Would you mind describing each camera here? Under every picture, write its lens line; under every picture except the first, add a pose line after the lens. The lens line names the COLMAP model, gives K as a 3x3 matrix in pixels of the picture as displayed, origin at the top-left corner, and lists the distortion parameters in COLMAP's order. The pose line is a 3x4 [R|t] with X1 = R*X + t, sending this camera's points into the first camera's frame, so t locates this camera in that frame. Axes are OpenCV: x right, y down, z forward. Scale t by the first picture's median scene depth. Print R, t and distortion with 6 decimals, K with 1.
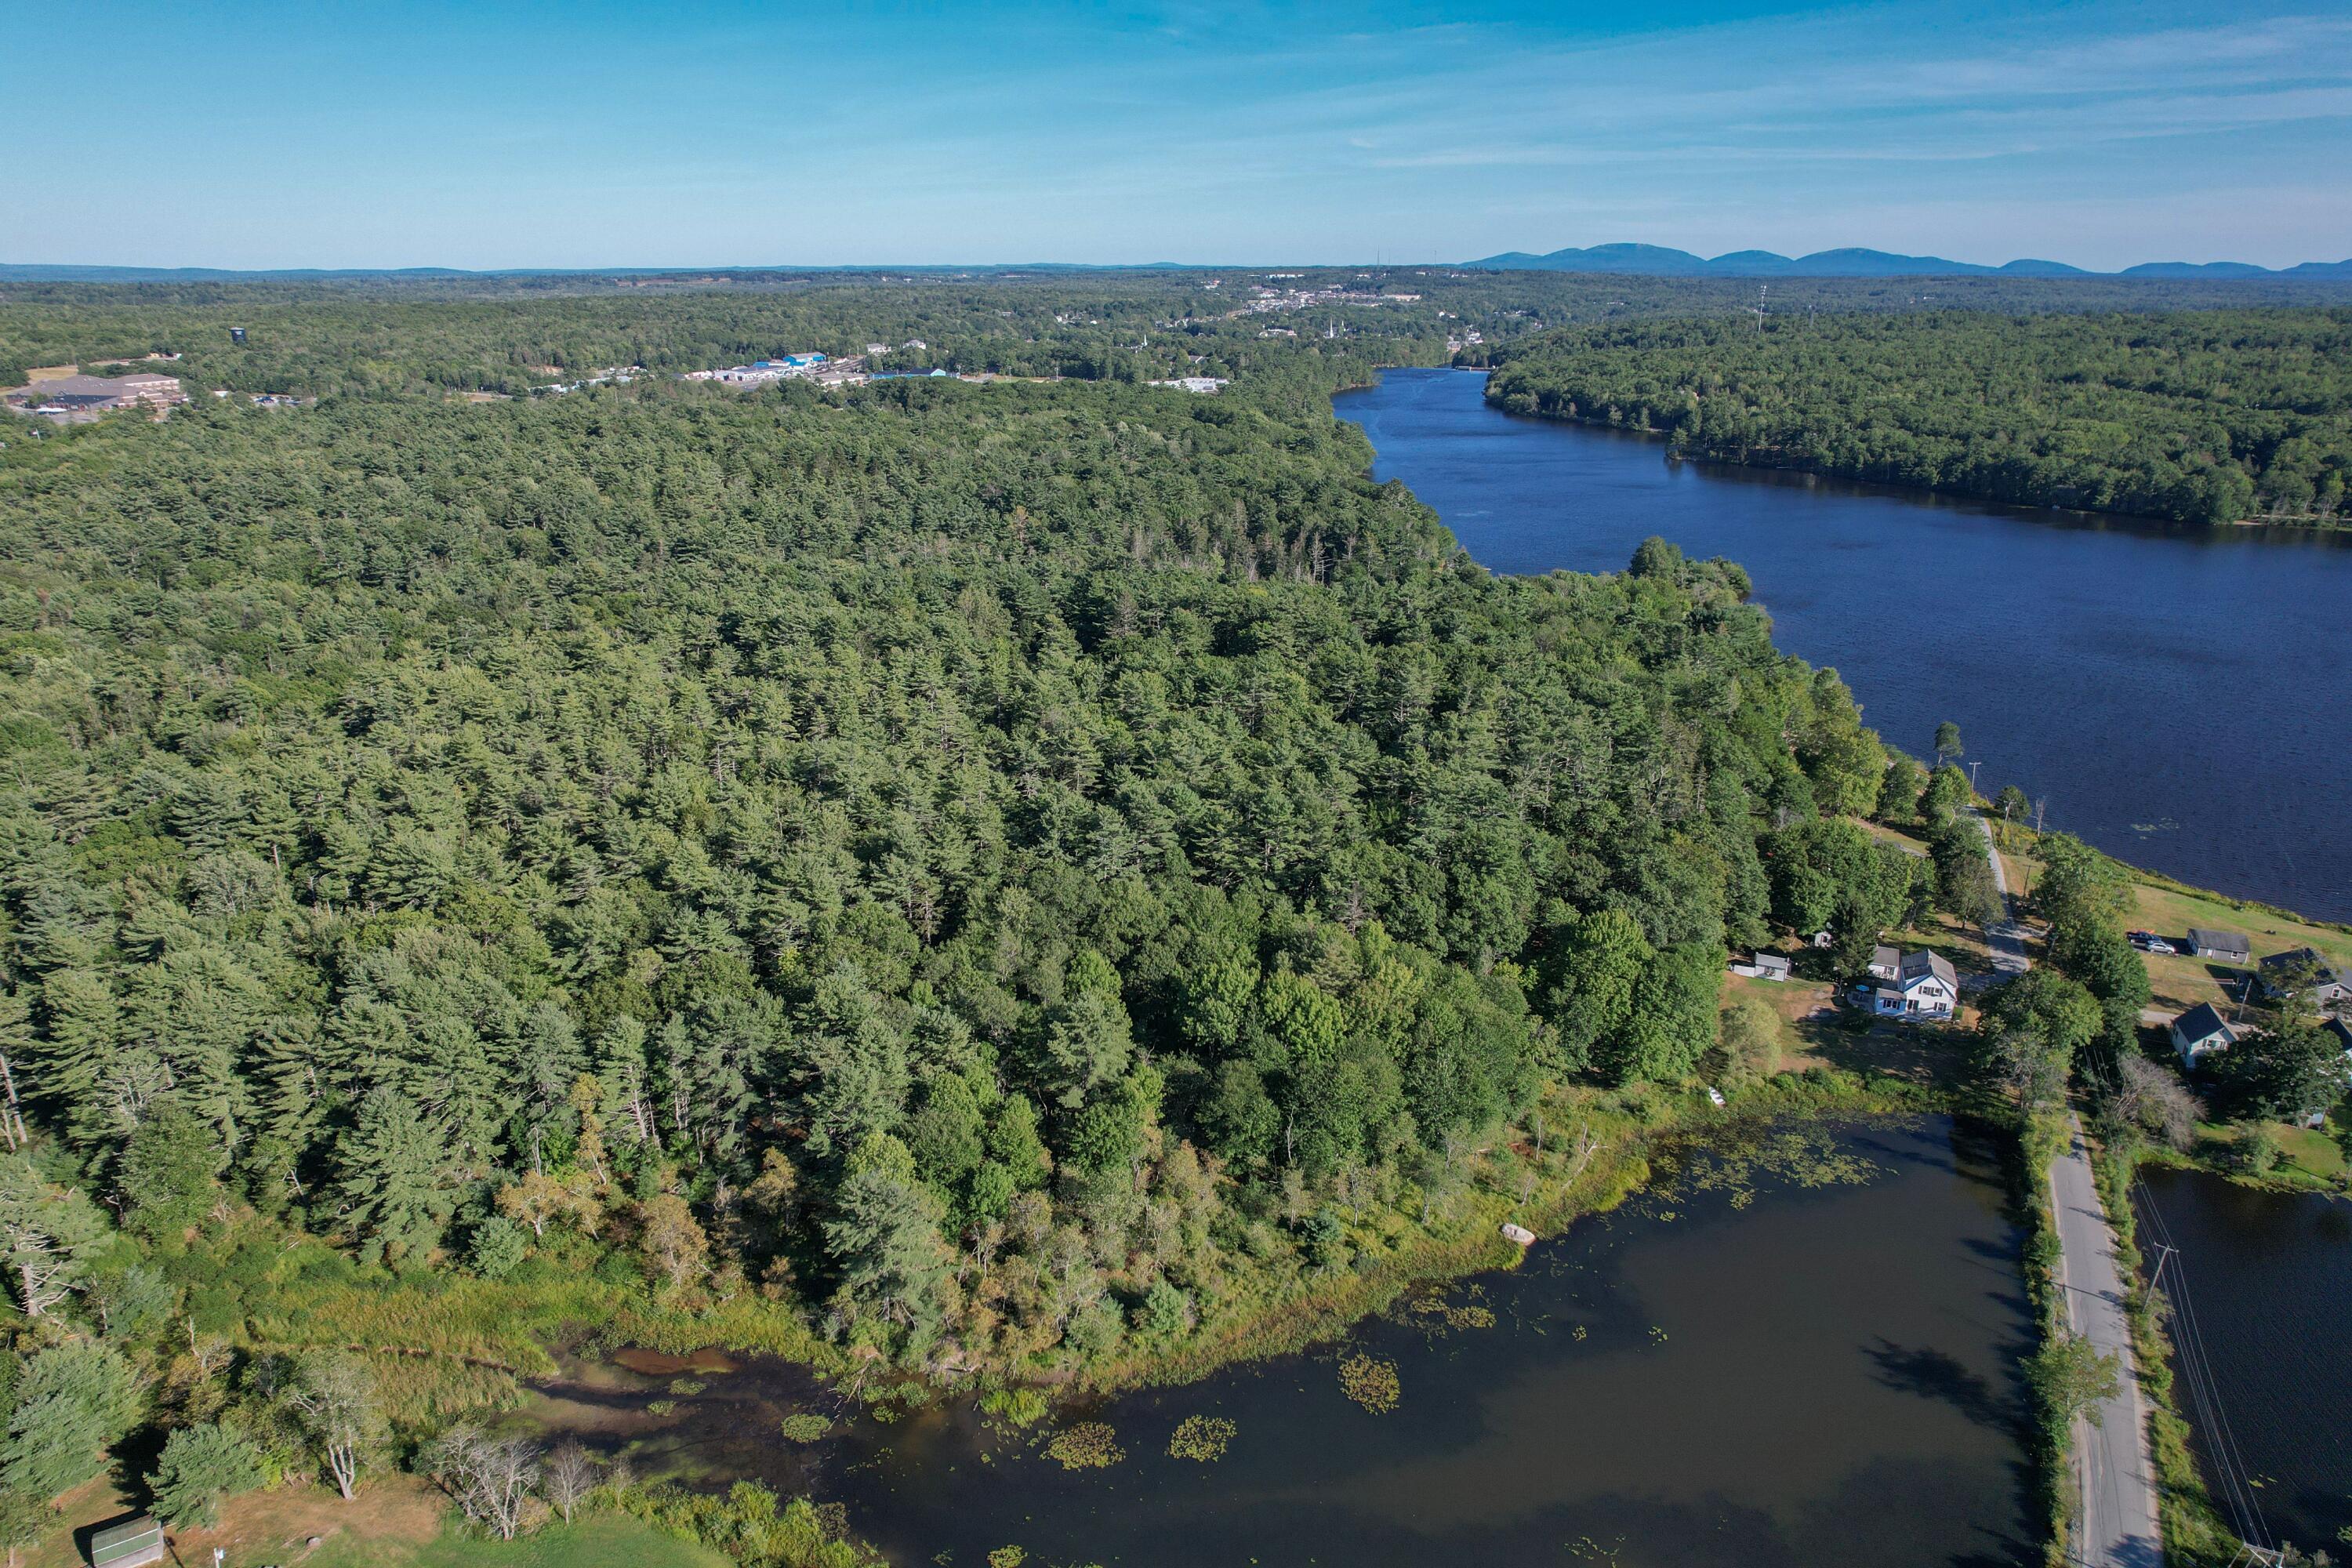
lens RADIAL K [[1495.7, 0, 1176.0], [0, 1495.7, 784.0], [0, 0, 1]] dist [-0.078954, 0.063790]
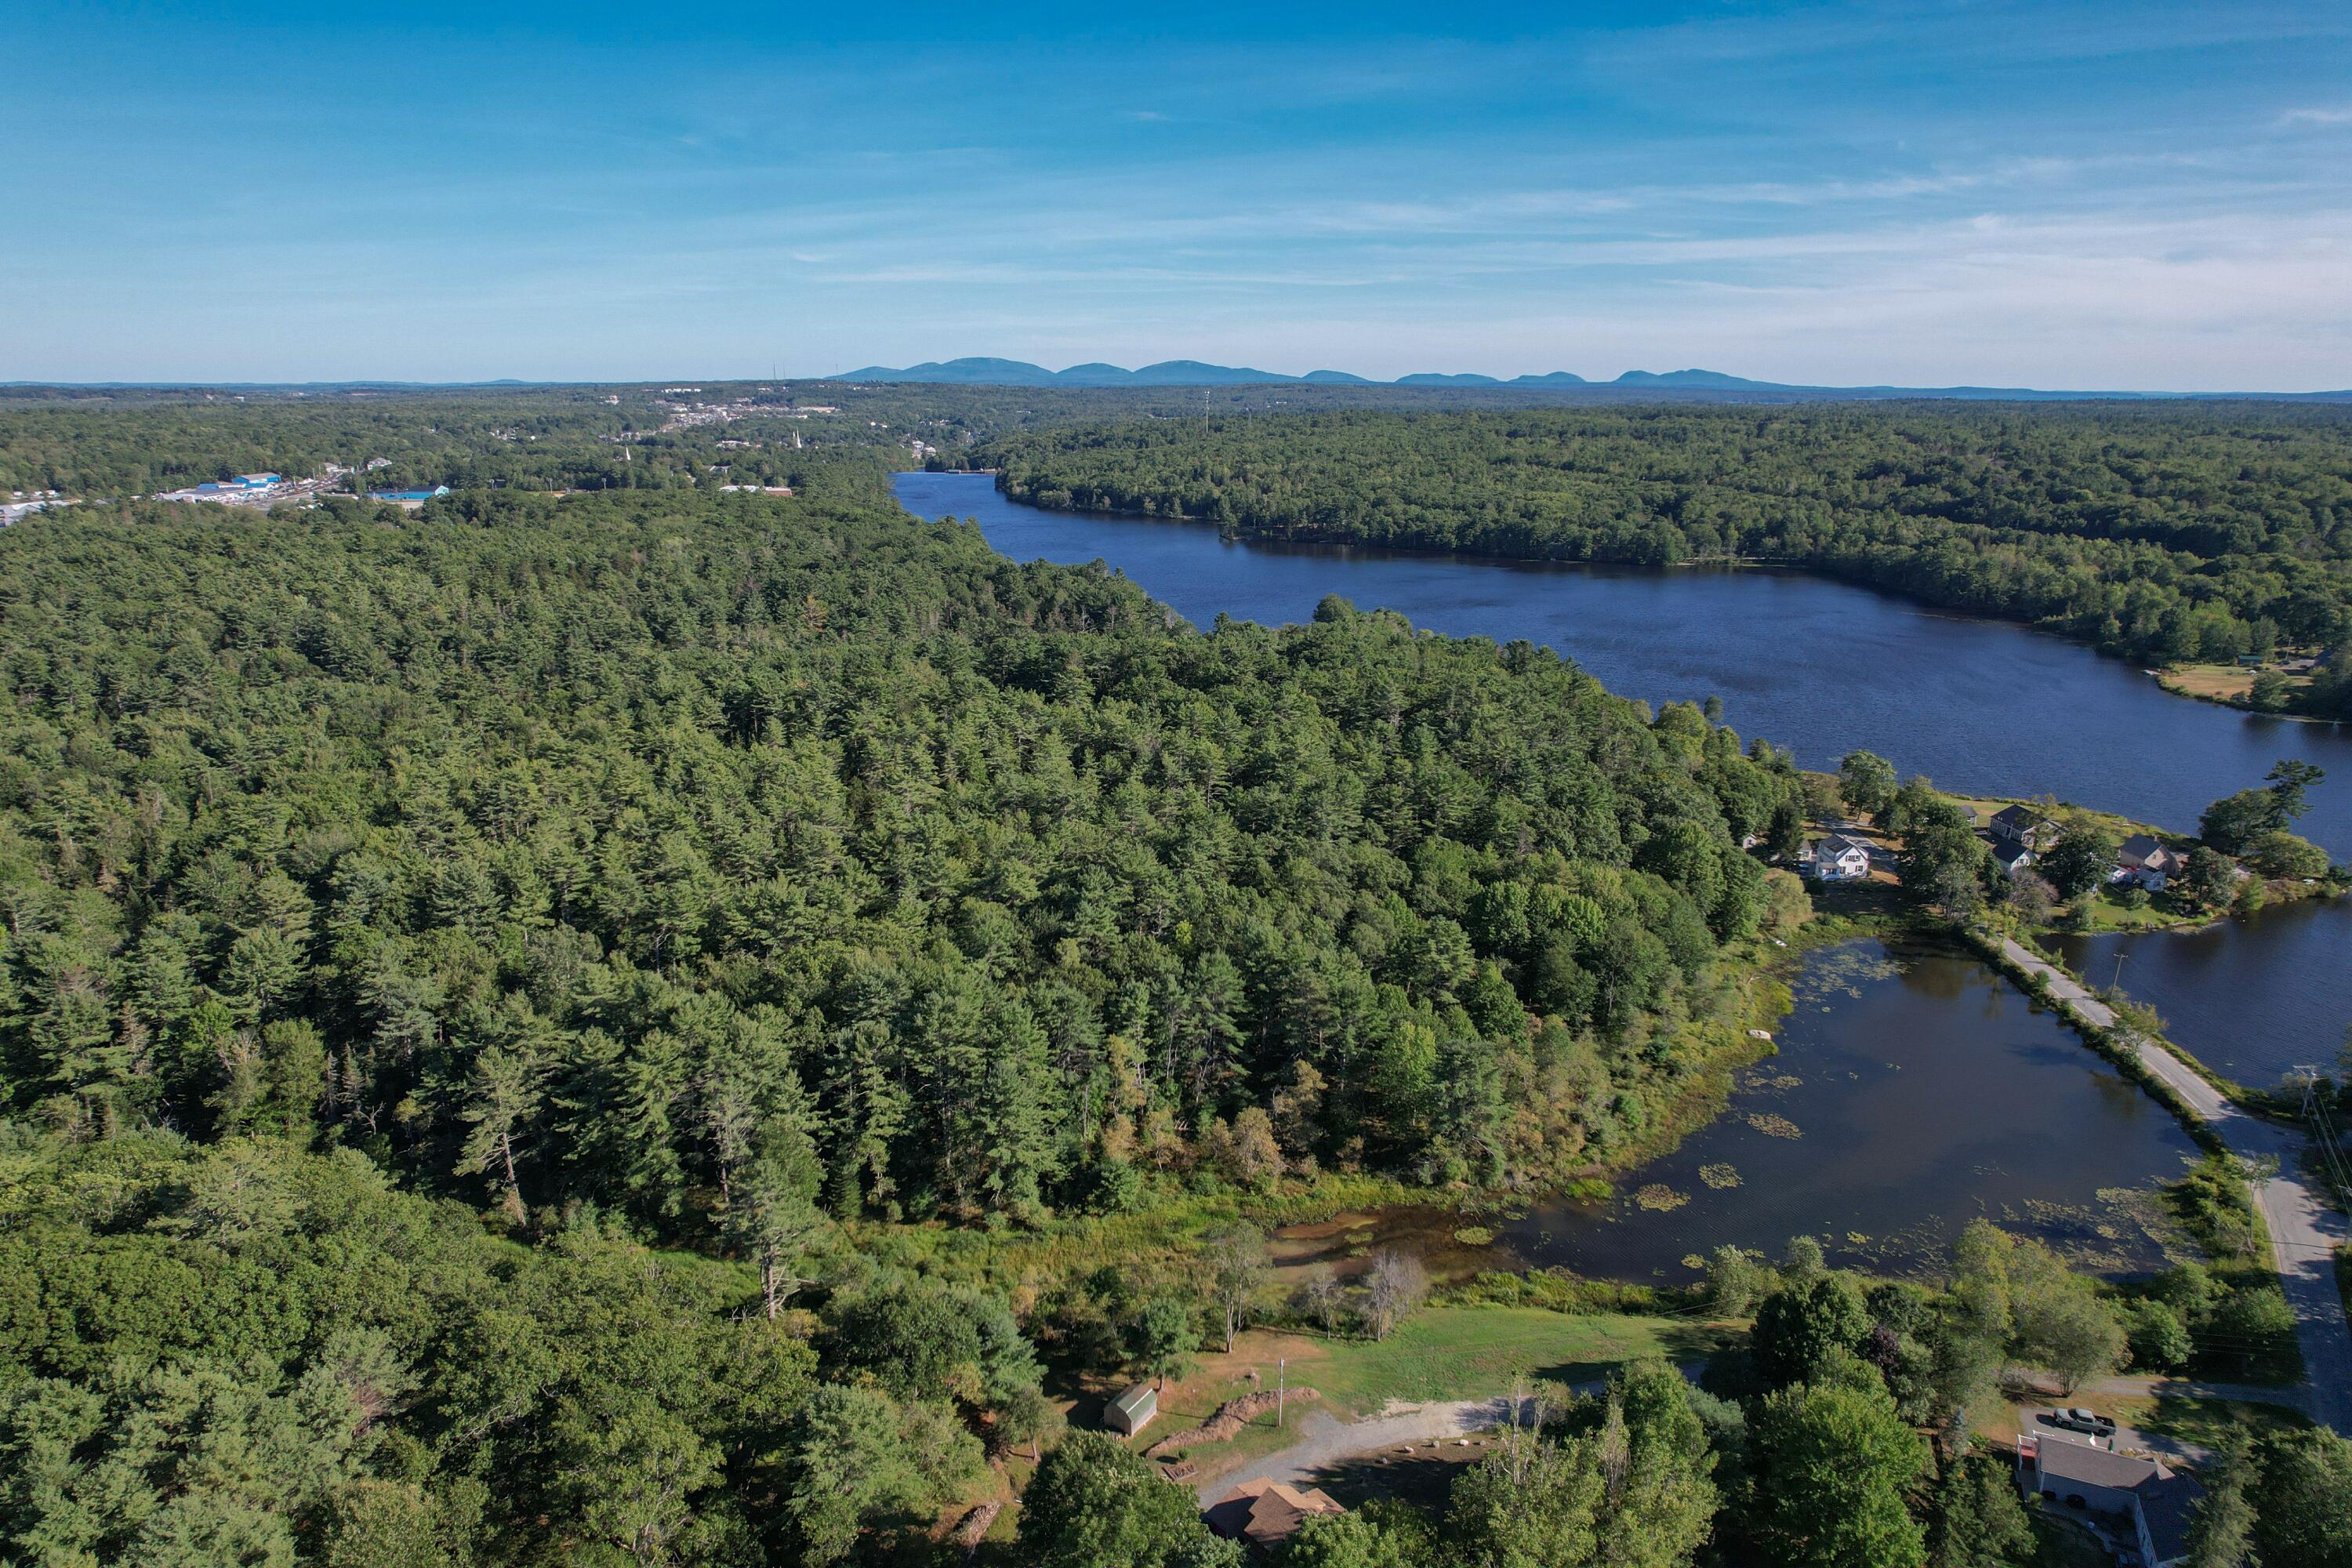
lens RADIAL K [[1493.8, 0, 1176.0], [0, 1493.8, 784.0], [0, 0, 1]] dist [-0.061910, 0.053929]
pose [[0.917749, -0.101440, 0.383988, -0.159298], [0.128481, 0.990674, -0.045365, 0.012586], [-0.375805, 0.090969, 0.922223, -0.020824]]
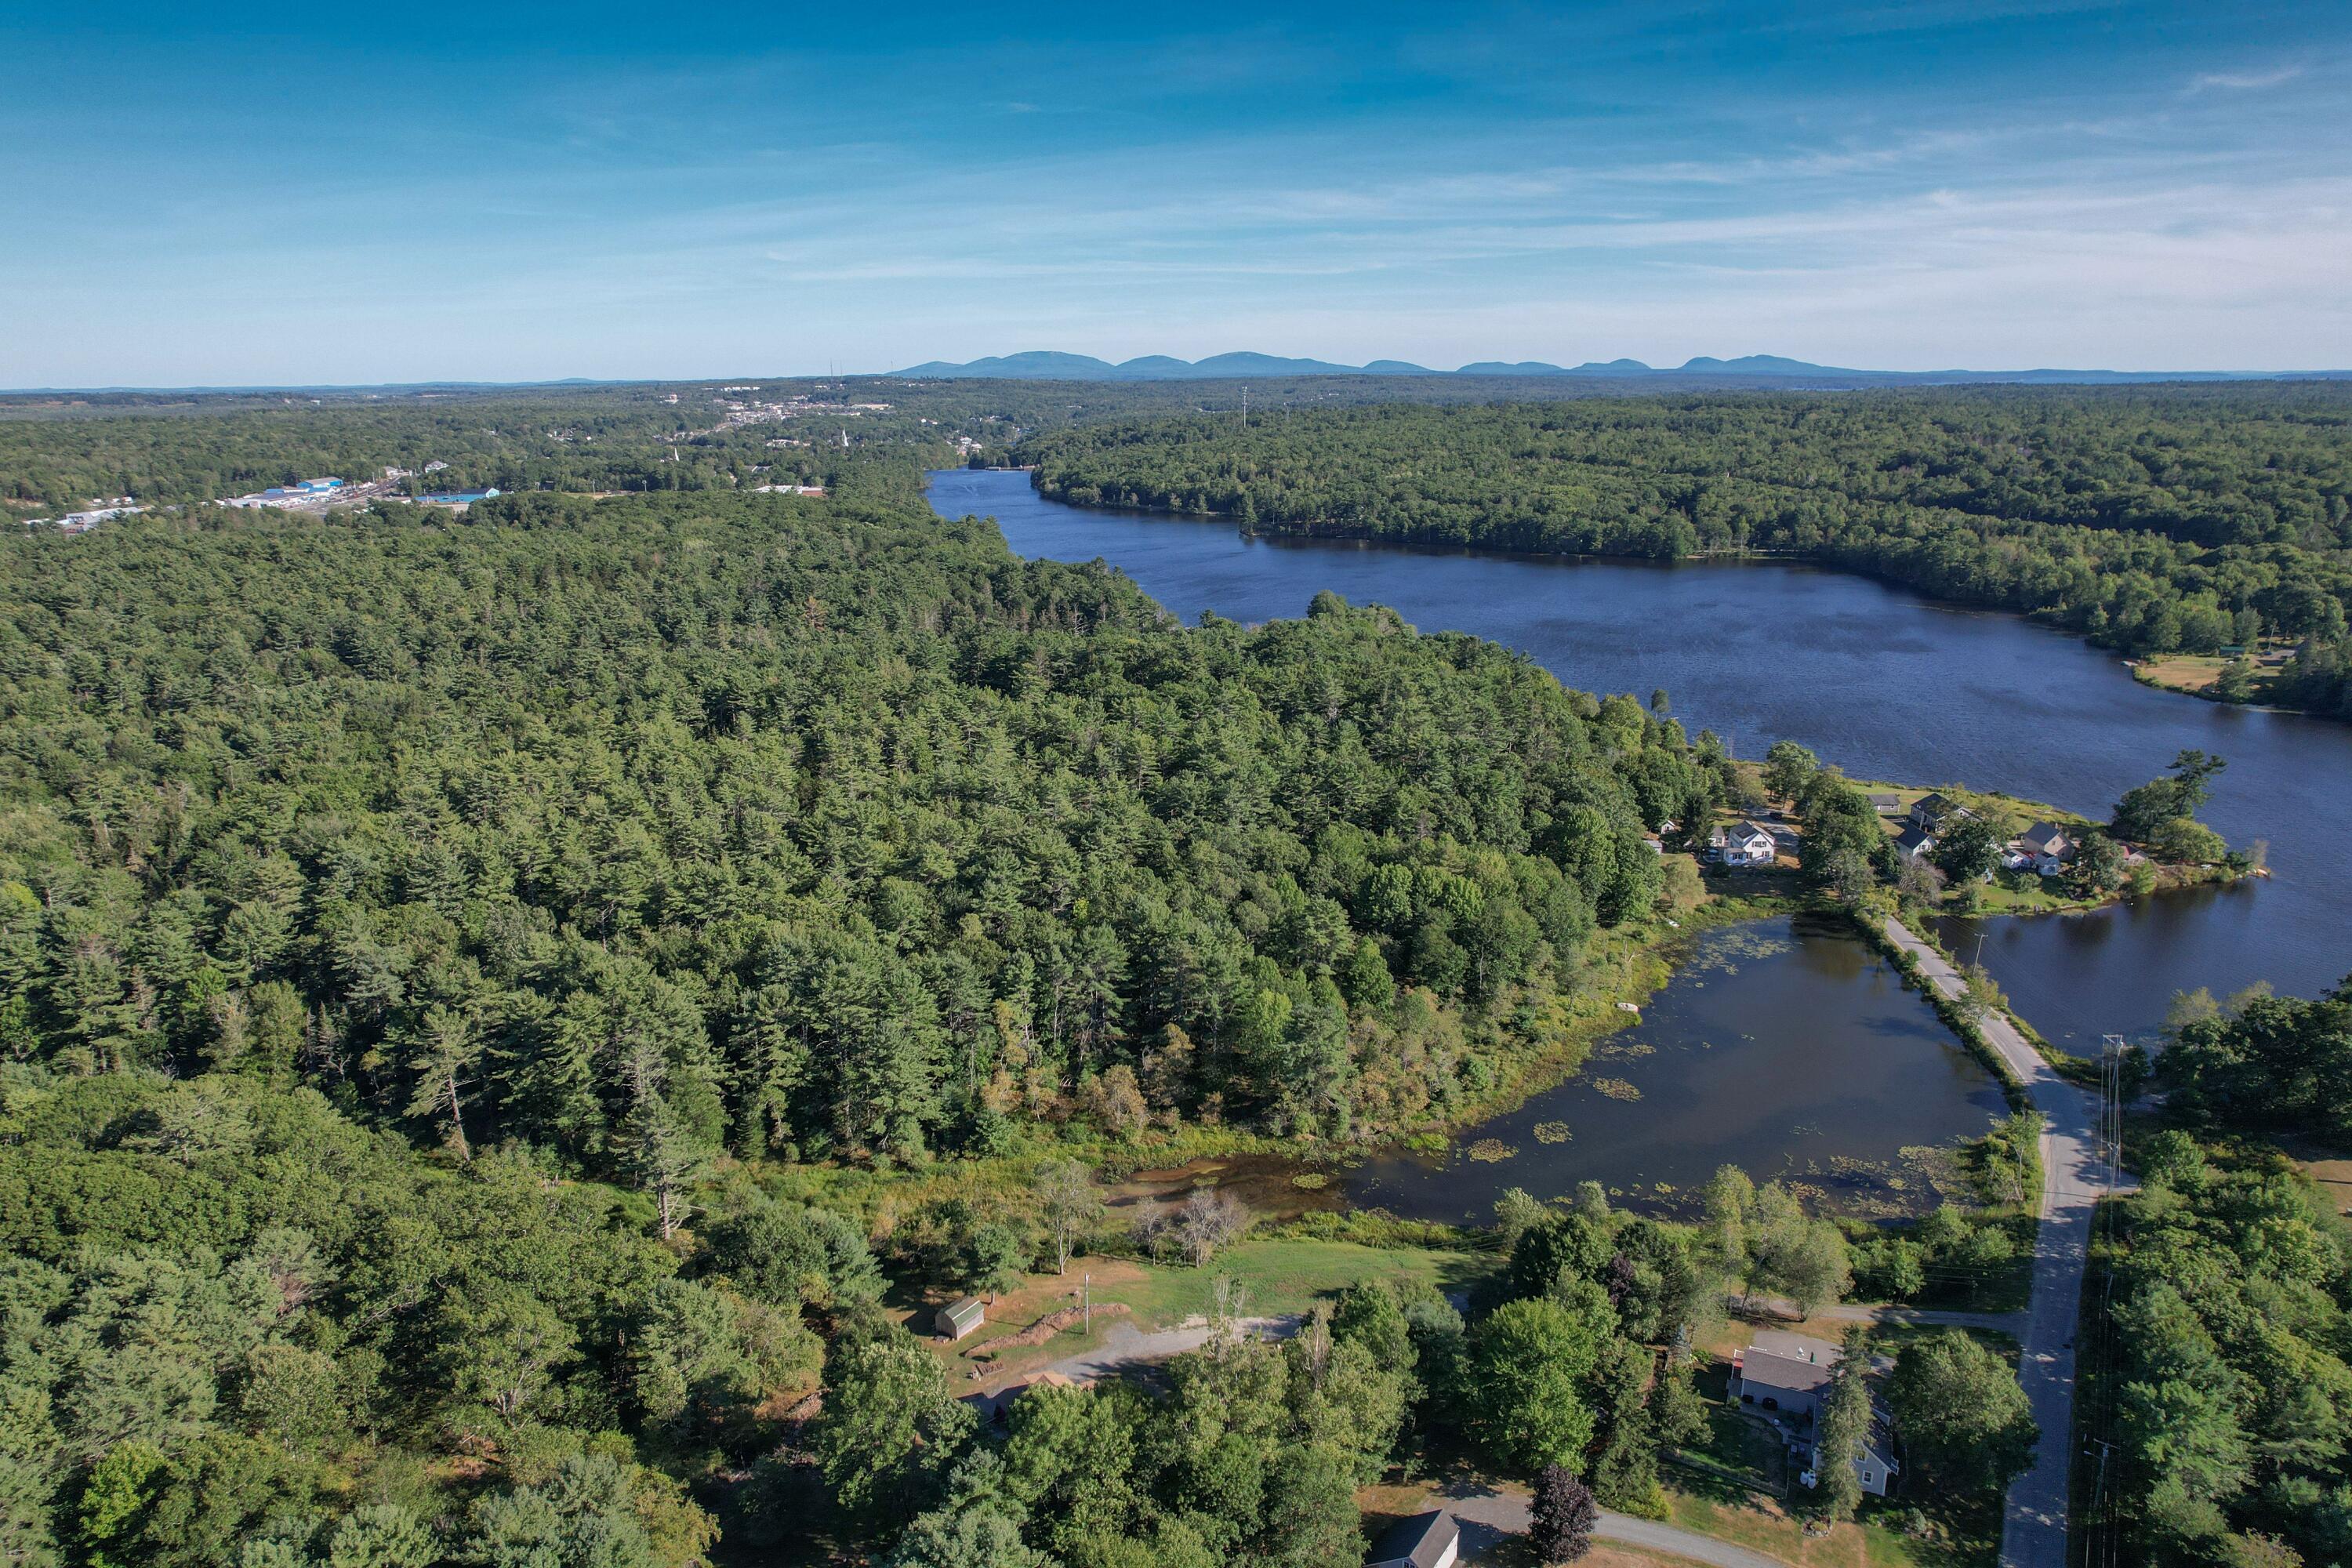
lens RADIAL K [[1493.8, 0, 1176.0], [0, 1493.8, 784.0], [0, 0, 1]] dist [-0.061910, 0.053929]
pose [[0.932603, -0.104228, 0.345524, -0.139306], [0.127536, 0.990796, -0.045356, 0.018346], [-0.337617, 0.086366, 0.937313, -0.054628]]
